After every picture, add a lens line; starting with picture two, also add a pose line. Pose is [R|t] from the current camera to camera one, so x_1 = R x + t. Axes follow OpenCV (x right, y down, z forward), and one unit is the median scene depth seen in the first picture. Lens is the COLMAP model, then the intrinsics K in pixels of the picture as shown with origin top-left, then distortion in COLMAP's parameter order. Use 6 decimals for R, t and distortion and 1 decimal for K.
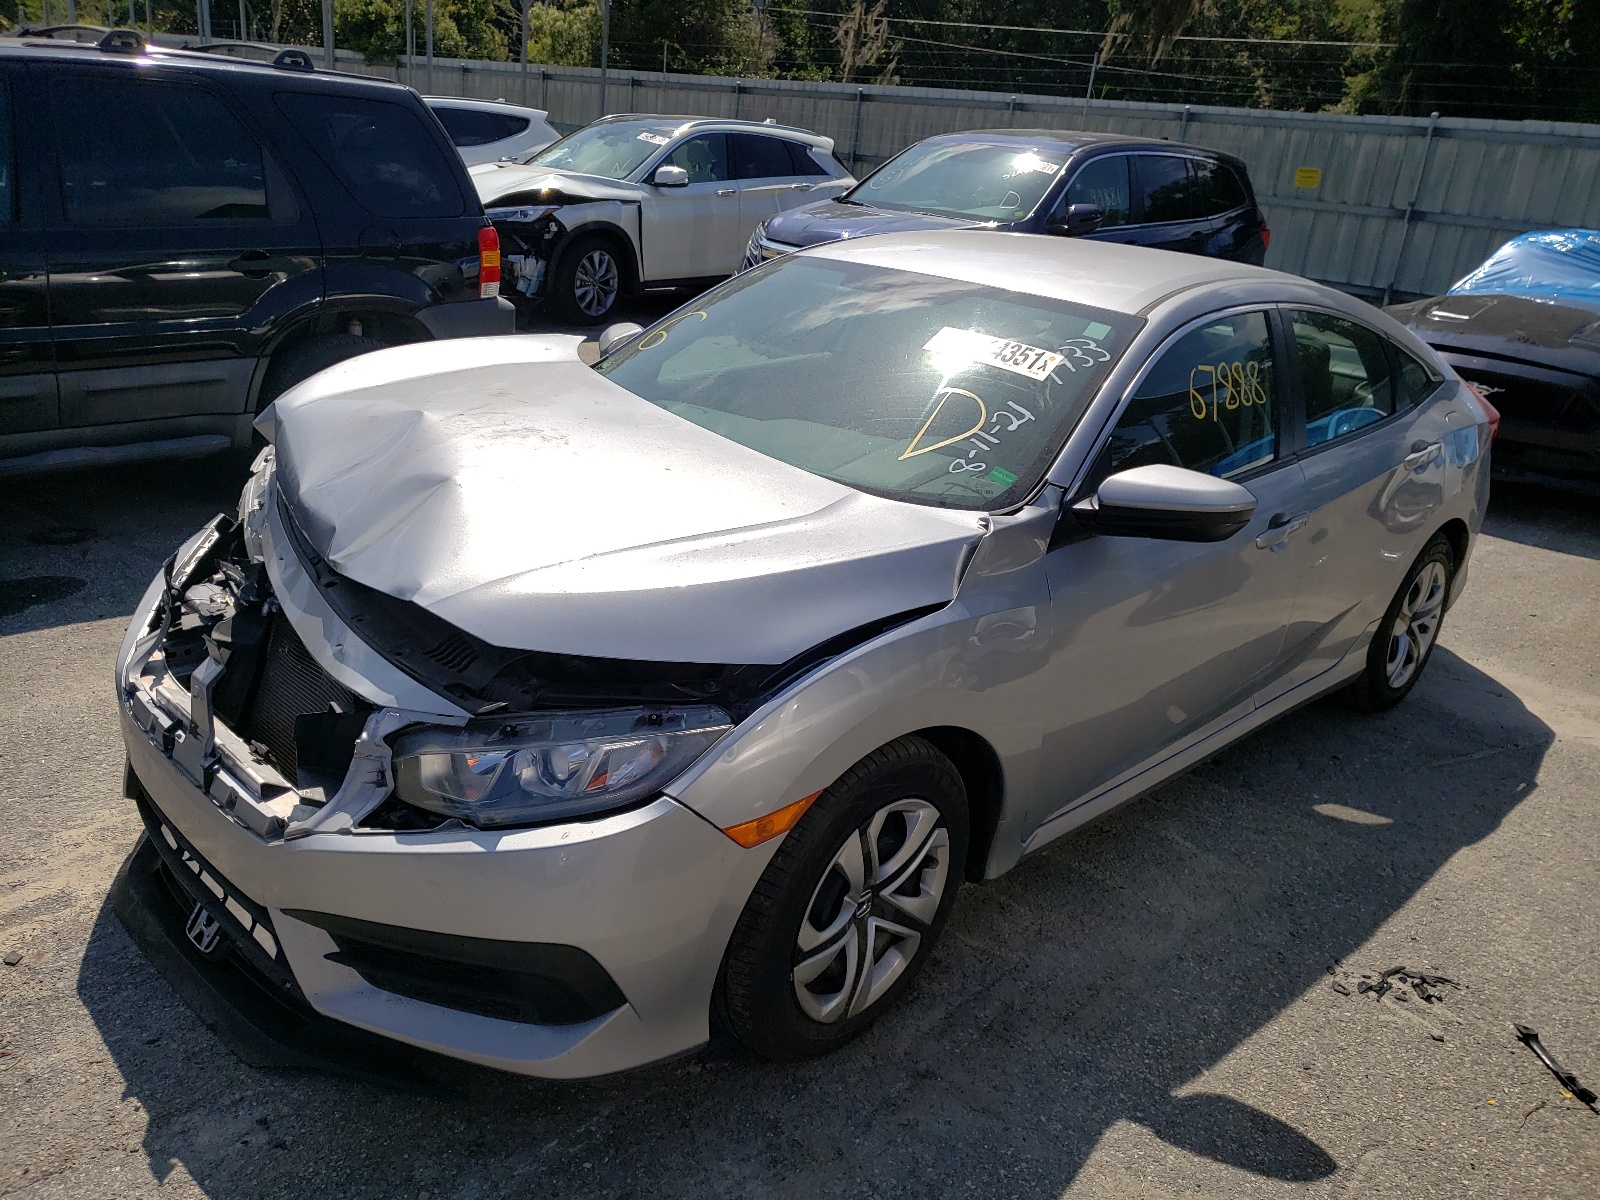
lens RADIAL K [[1227.0, 0, 797.7], [0, 1227.0, 600.5], [0, 0, 1]] dist [0.027446, 0.004530]
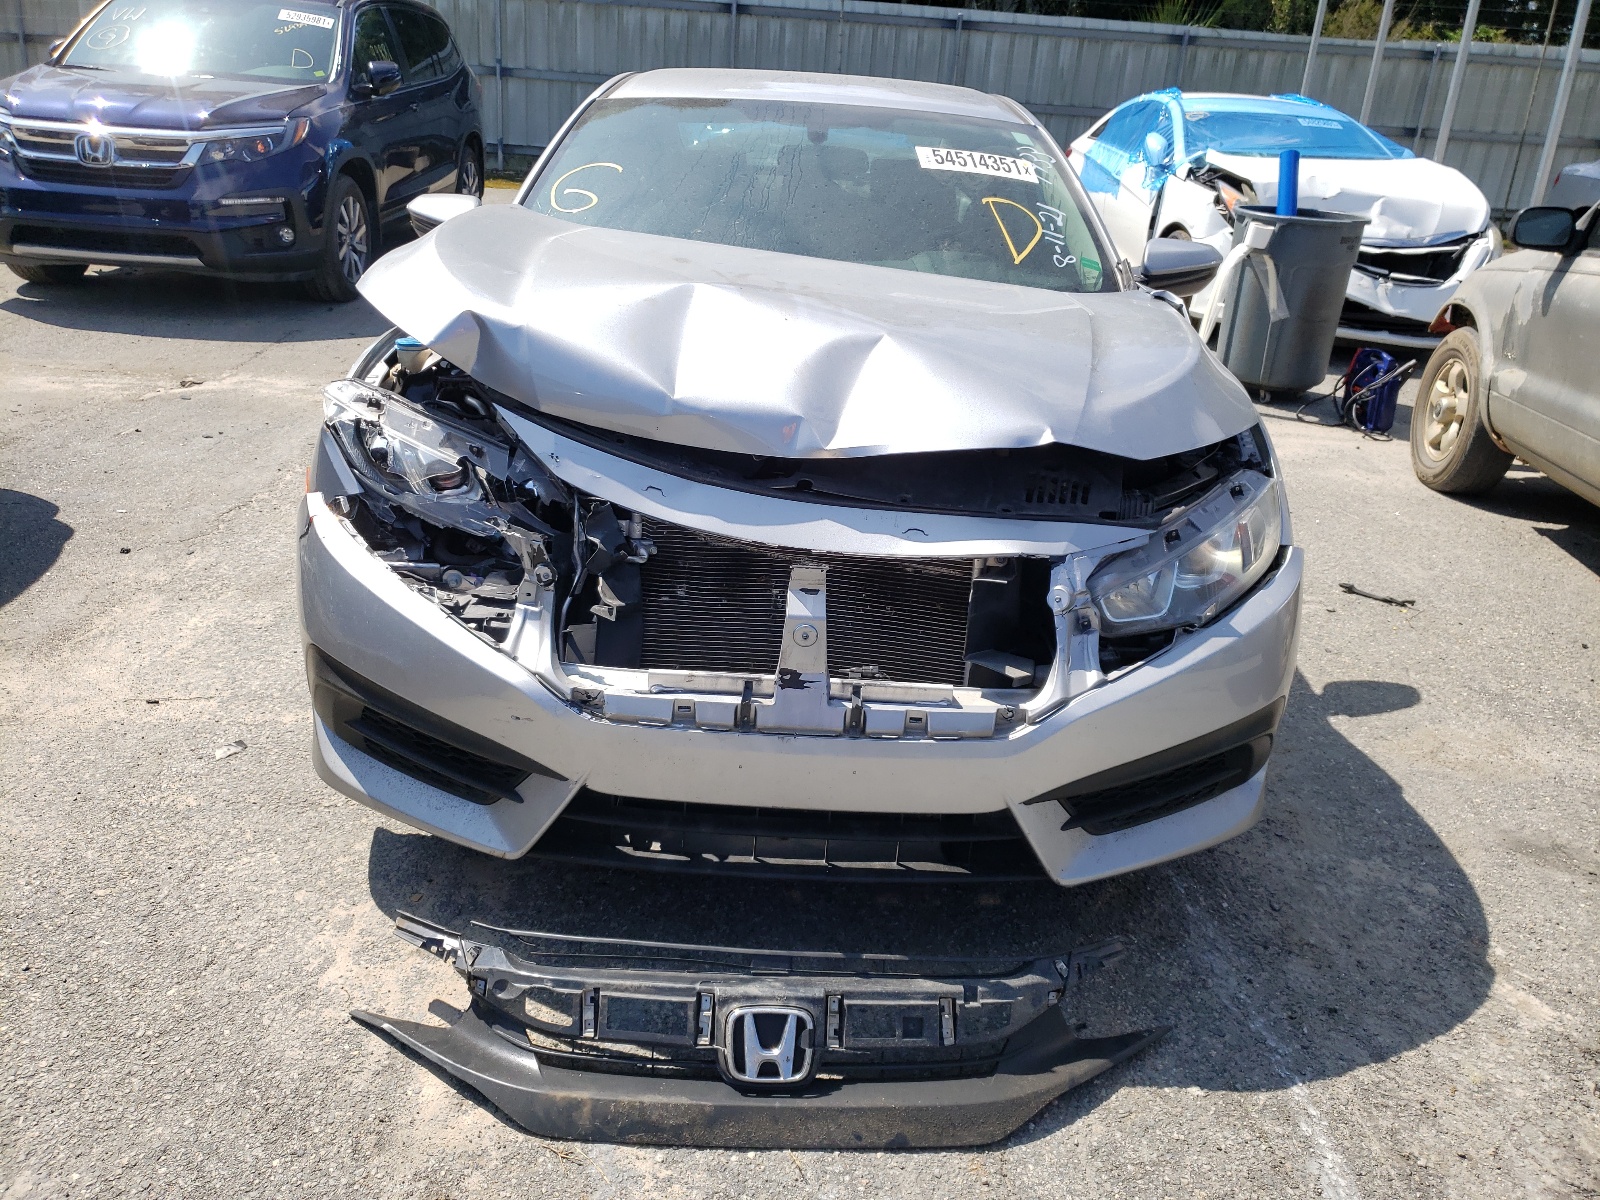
lens RADIAL K [[1227.0, 0, 799.2], [0, 1227.0, 593.3], [0, 0, 1]] dist [0.027446, 0.004530]
pose [[0.700745, -0.308526, 0.643249, -0.254043], [0.251152, 0.950616, 0.182350, -0.025689], [-0.667742, 0.033772, 0.743626, 0.099138]]
